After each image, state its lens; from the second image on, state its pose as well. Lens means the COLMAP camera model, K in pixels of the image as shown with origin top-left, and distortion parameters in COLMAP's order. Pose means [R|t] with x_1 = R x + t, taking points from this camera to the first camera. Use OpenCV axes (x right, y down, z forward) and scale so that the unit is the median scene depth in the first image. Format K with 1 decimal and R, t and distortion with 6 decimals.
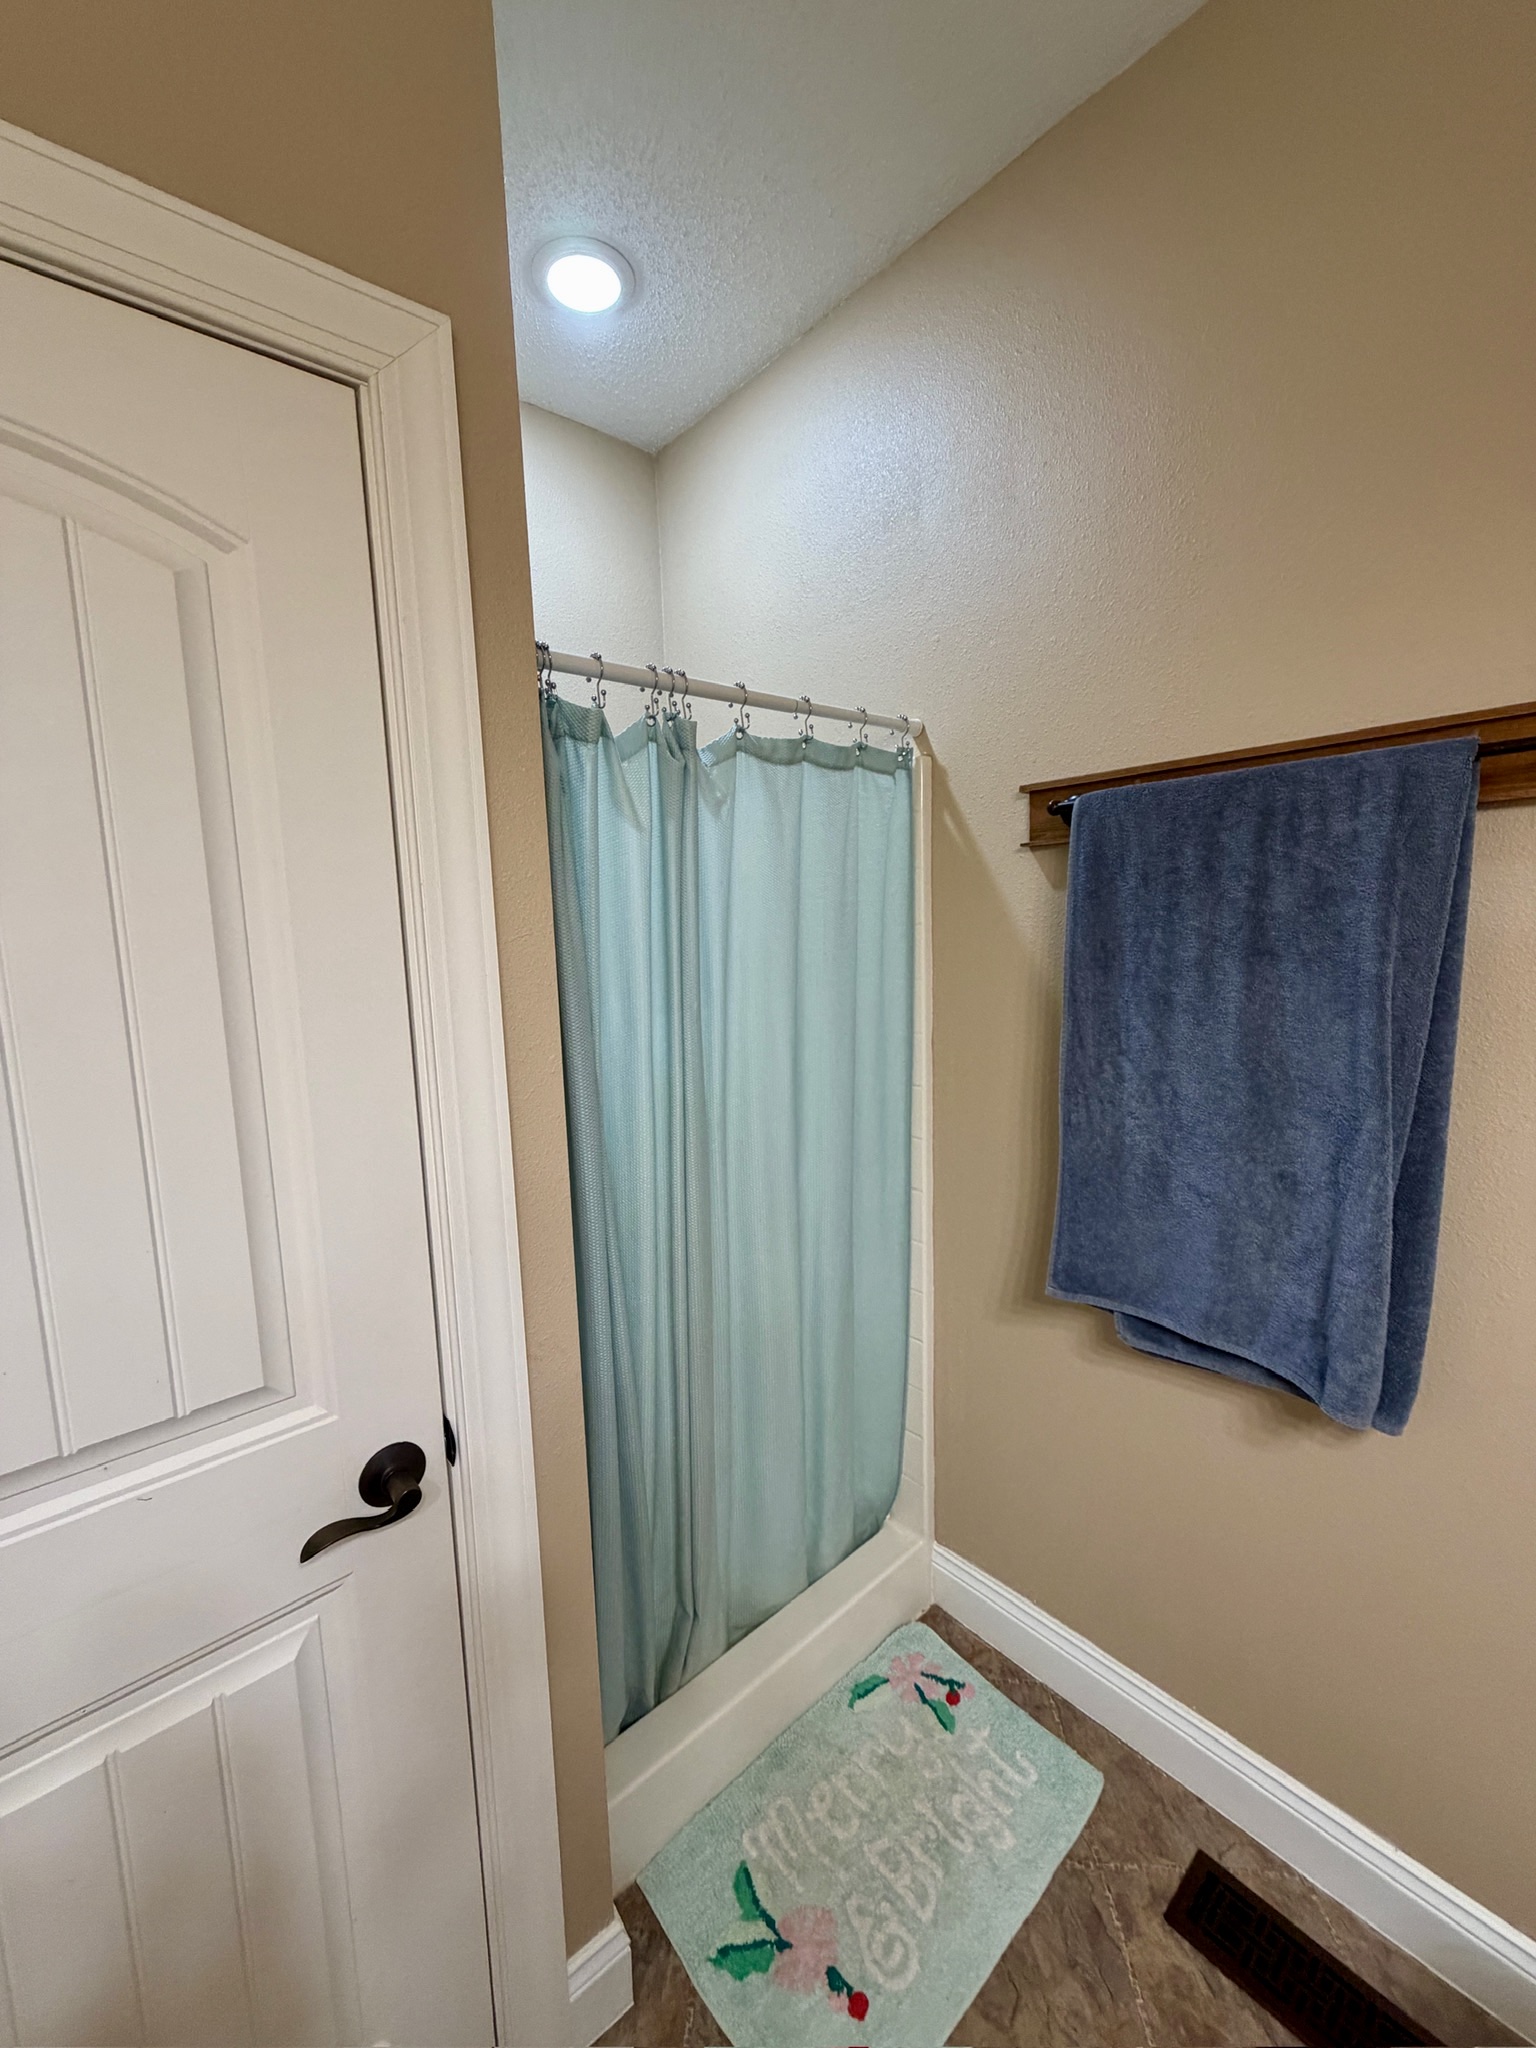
lens RADIAL K [[816.6, 0, 768.0], [0, 816.6, 1024.0], [0, 0, 1]] dist [0.002591, 0.000402]
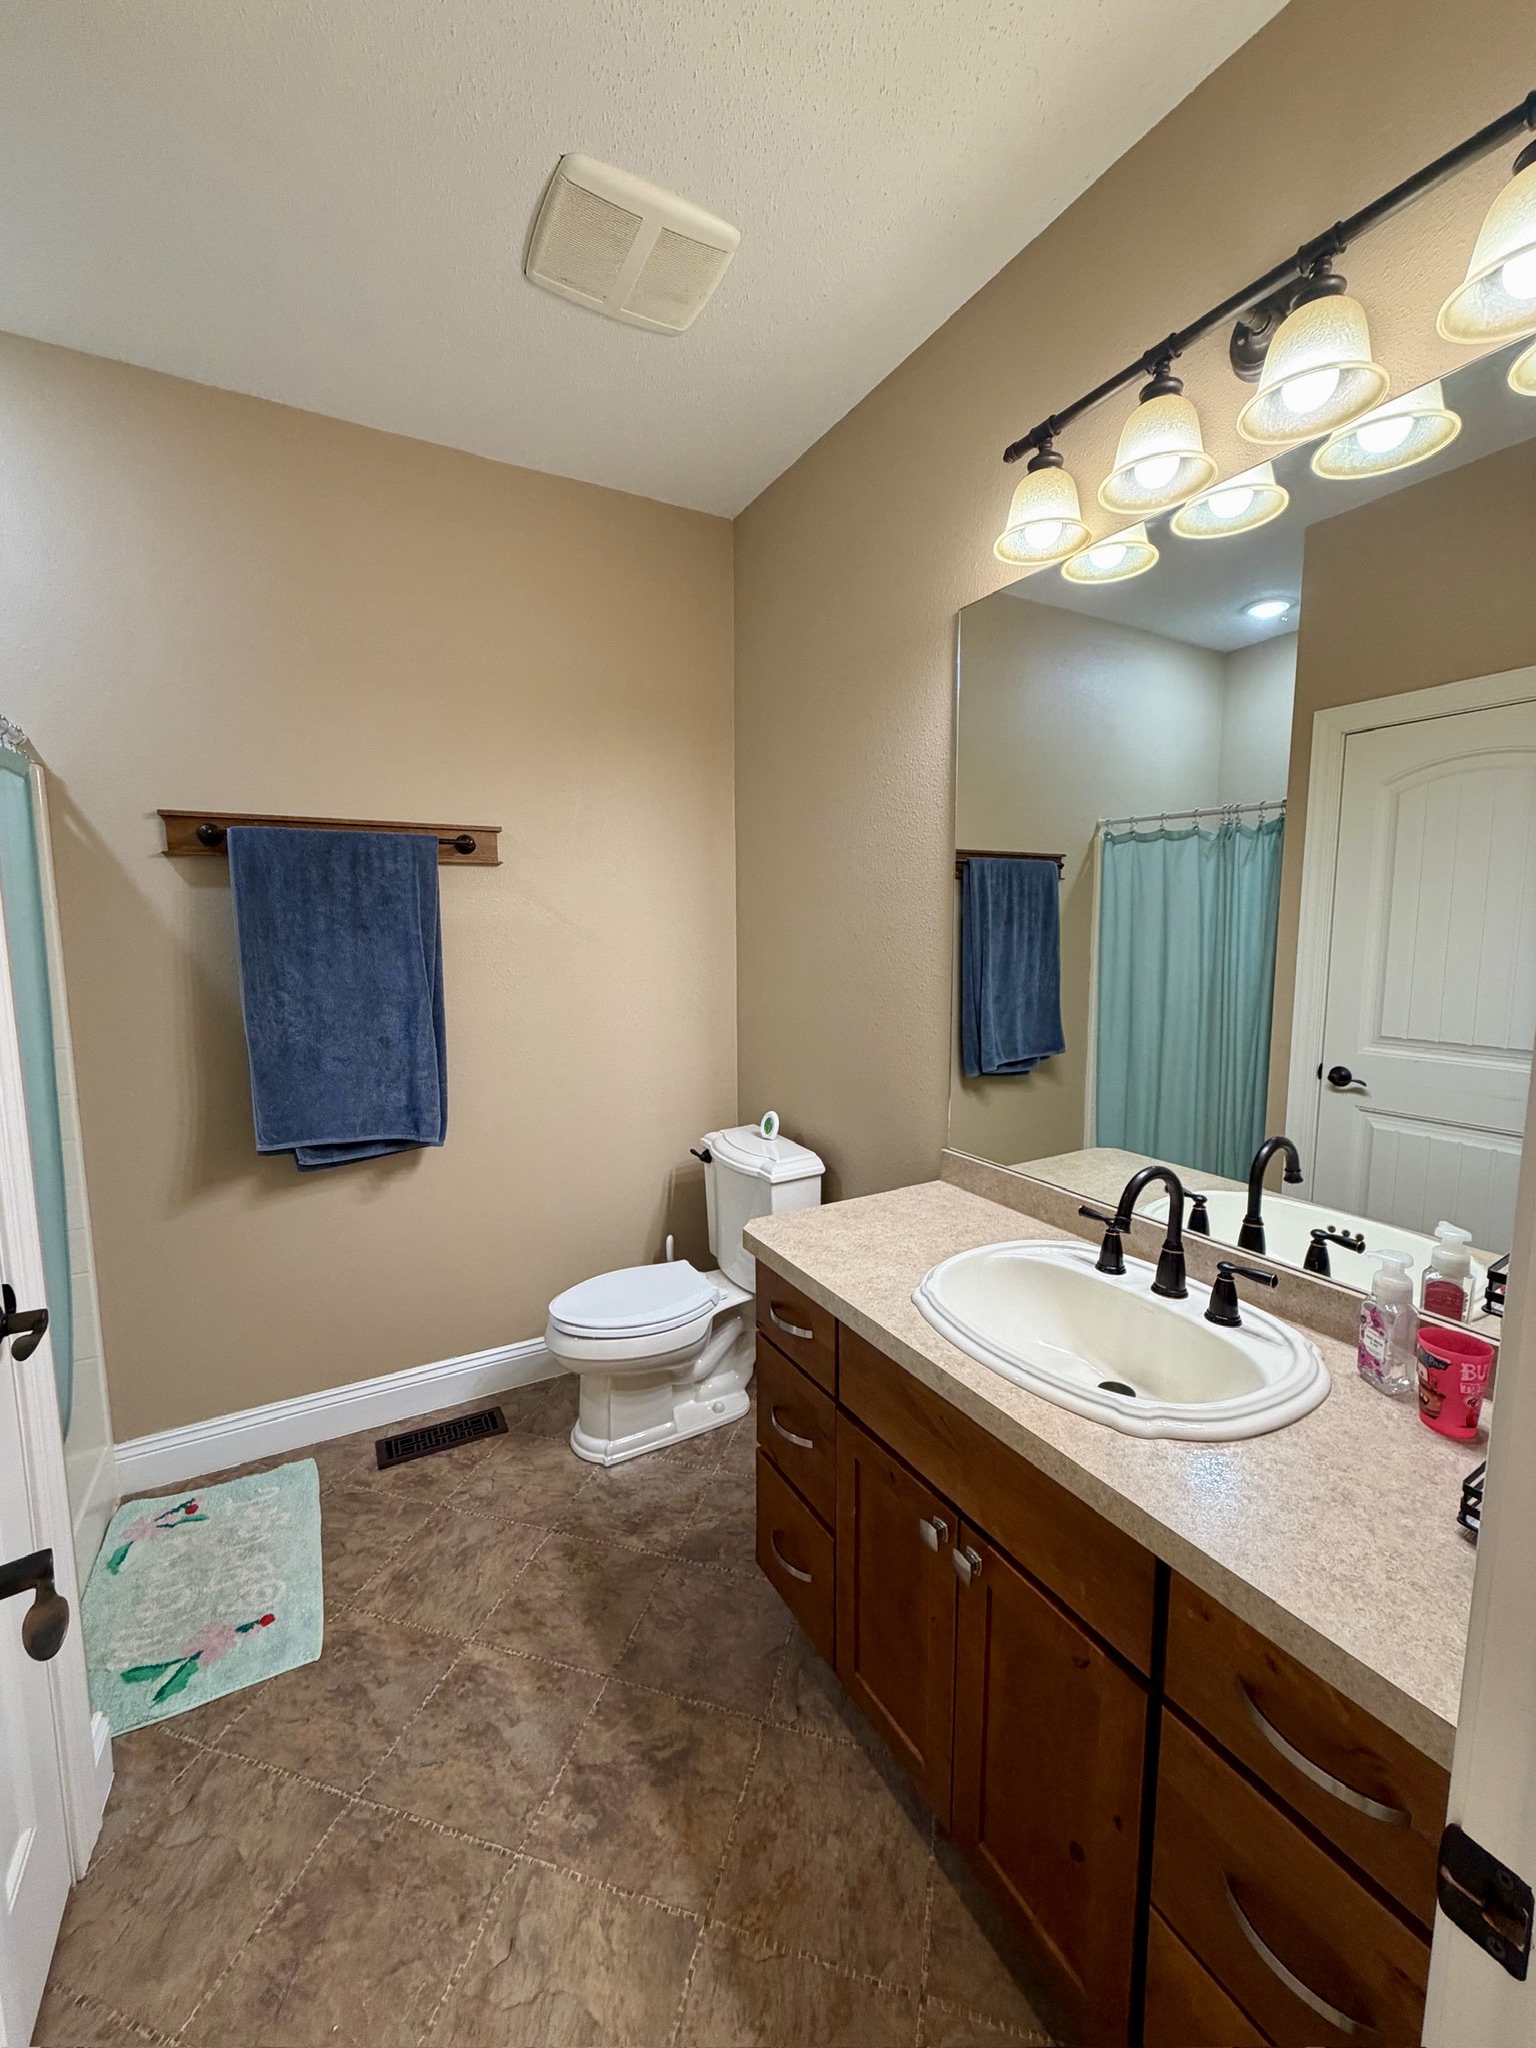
lens RADIAL K [[816.6, 0, 768.0], [0, 816.6, 1024.0], [0, 0, 1]] dist [0.002591, 0.000402]
pose [[0.212081, -0.092551, 0.972860, -1.009662], [0.120956, 0.990337, 0.067845, 0.117969], [-0.969738, 0.103285, 0.221226, -0.322071]]
